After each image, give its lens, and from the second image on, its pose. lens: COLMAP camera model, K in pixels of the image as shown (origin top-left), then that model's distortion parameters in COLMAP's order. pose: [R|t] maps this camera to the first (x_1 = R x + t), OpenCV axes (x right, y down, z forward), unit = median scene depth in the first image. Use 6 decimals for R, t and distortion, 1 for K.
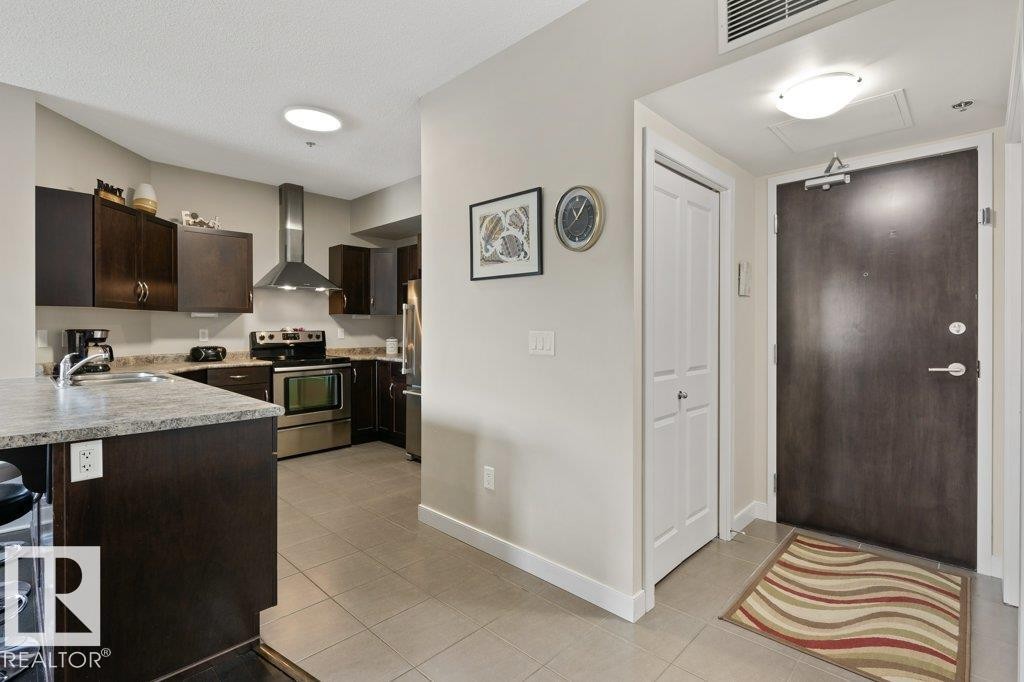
lens RADIAL K [[482.7, 0, 509.5], [0, 482.7, 330.9], [0, 0, 1]] dist [0.002746, 0.000371]
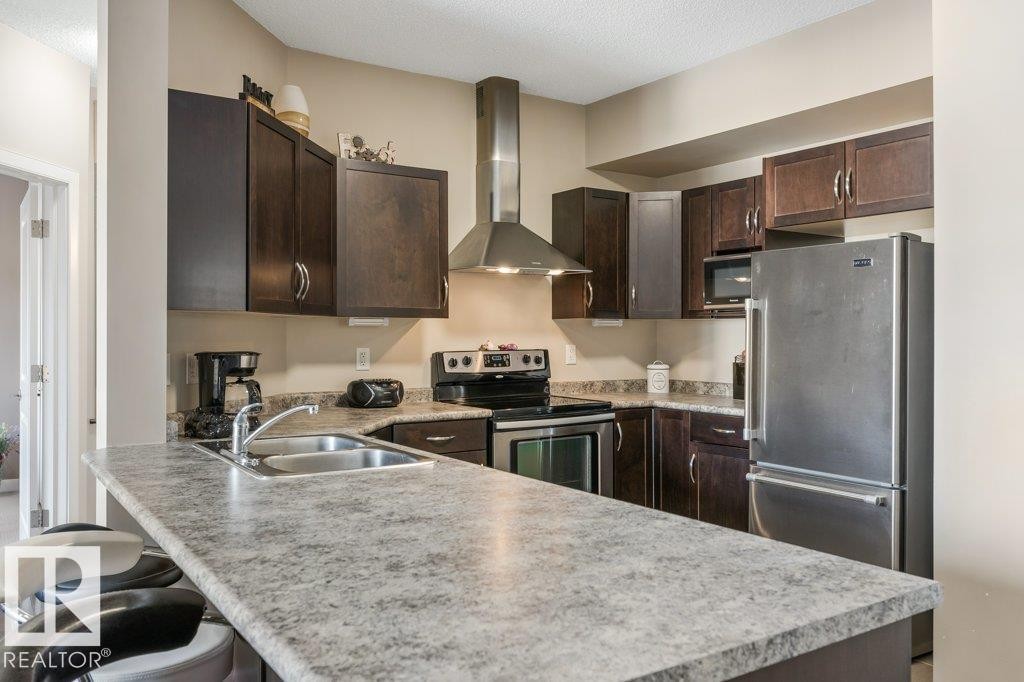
lens RADIAL K [[814.3, 0, 517.2], [0, 814.3, 339.6], [0, 0, 1]] dist [0.000120, 0.001289]
pose [[0.979471, 0.002855, -0.201563, -0.263584], [-0.002665, 0.999996, 0.001211, -0.013721], [0.201566, -0.000649, 0.979475, 0.121065]]
